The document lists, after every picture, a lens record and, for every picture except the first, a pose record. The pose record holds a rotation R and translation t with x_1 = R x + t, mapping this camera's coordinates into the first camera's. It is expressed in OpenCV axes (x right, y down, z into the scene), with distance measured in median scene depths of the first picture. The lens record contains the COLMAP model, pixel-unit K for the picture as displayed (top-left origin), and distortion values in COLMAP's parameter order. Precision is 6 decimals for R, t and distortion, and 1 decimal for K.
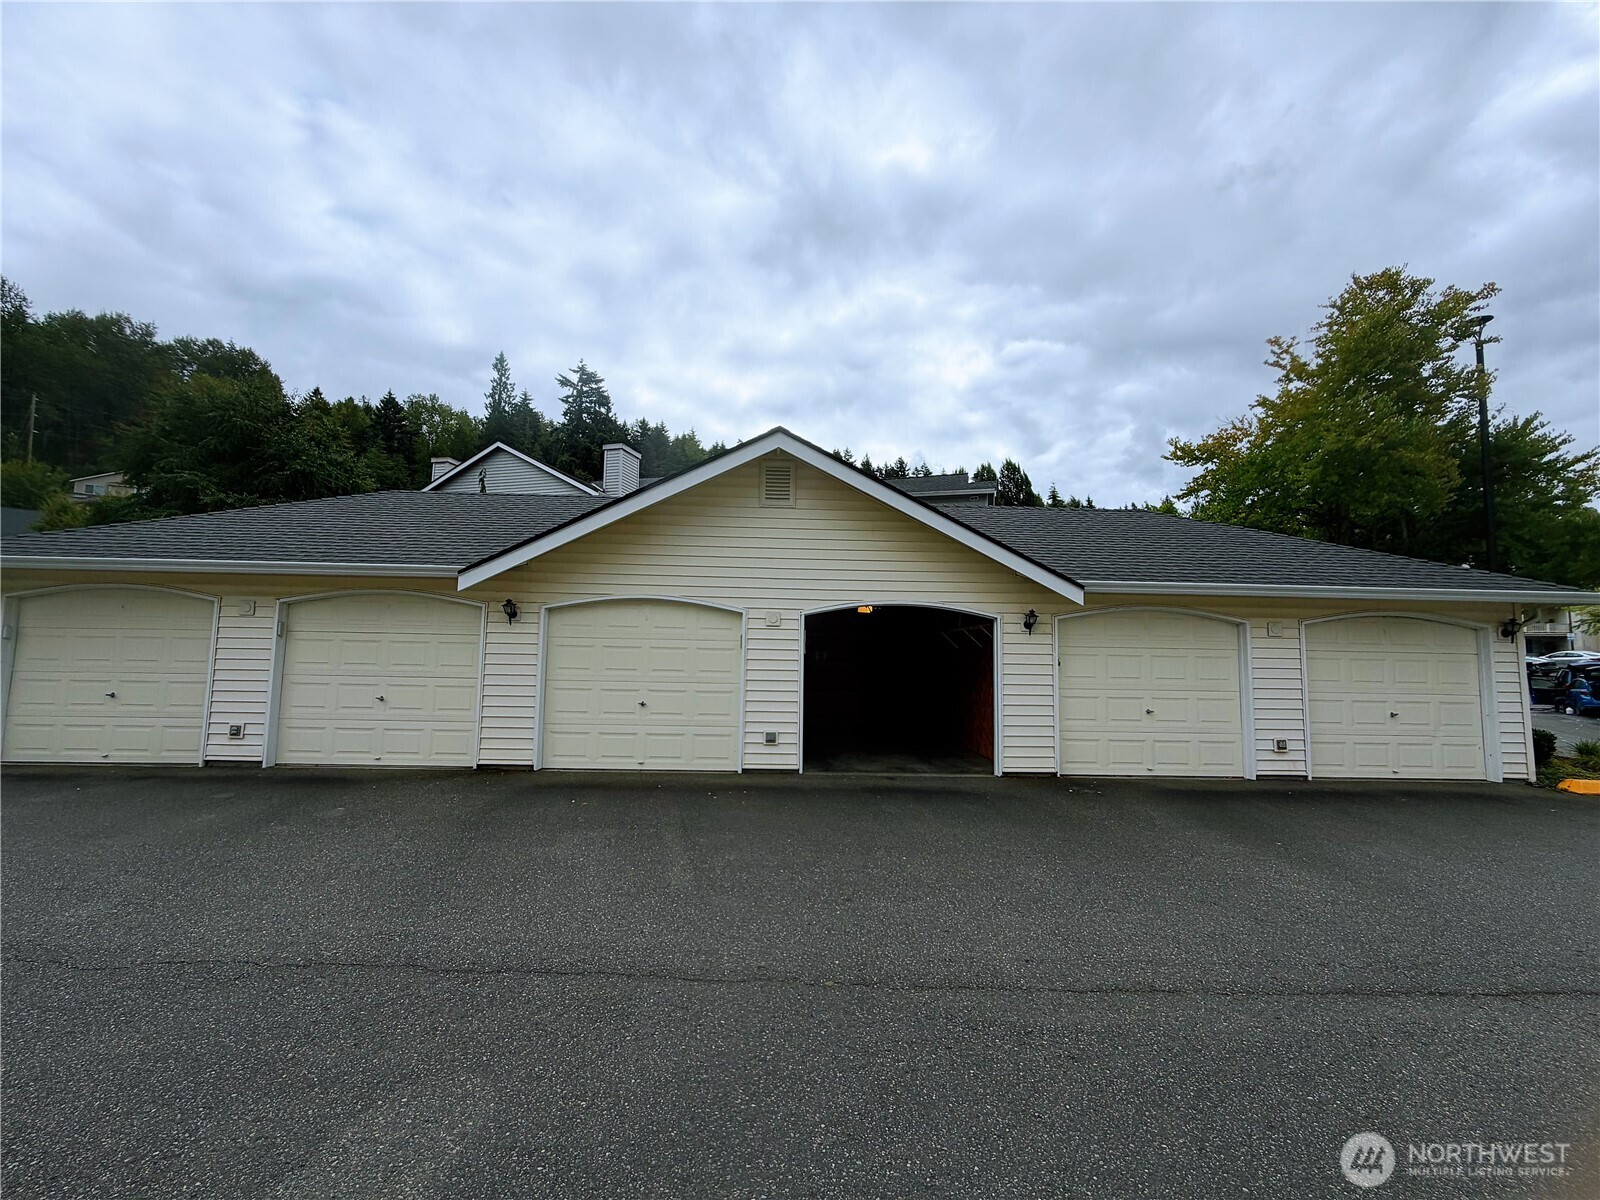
lens RADIAL K [[649.7, 0, 800.0], [0, 649.7, 600.0], [0, 0, 1]] dist [-0.000671, -0.000274]
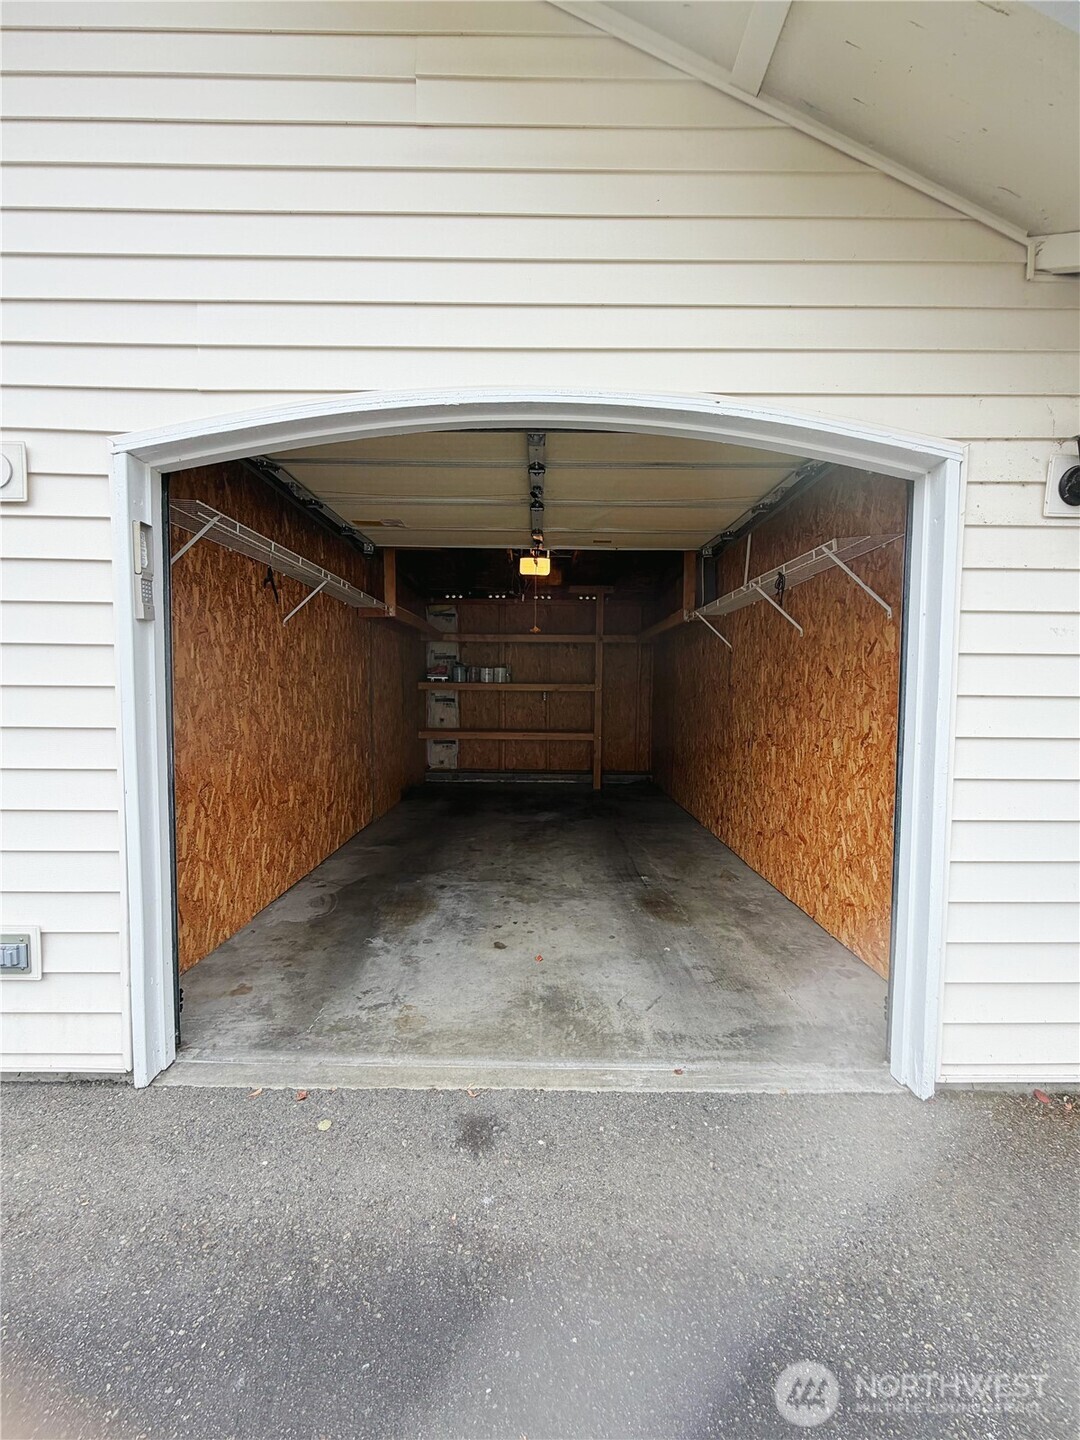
lens RADIAL K [[584.7, 0, 540.0], [0, 584.7, 720.0], [0, 0, 1]] dist [-0.000671, -0.000274]
pose [[0.999180, -0.006475, -0.039974, 0.165928], [0.012403, 0.988624, 0.149899, 0.089807], [0.038549, -0.150271, 0.987893, 0.782726]]
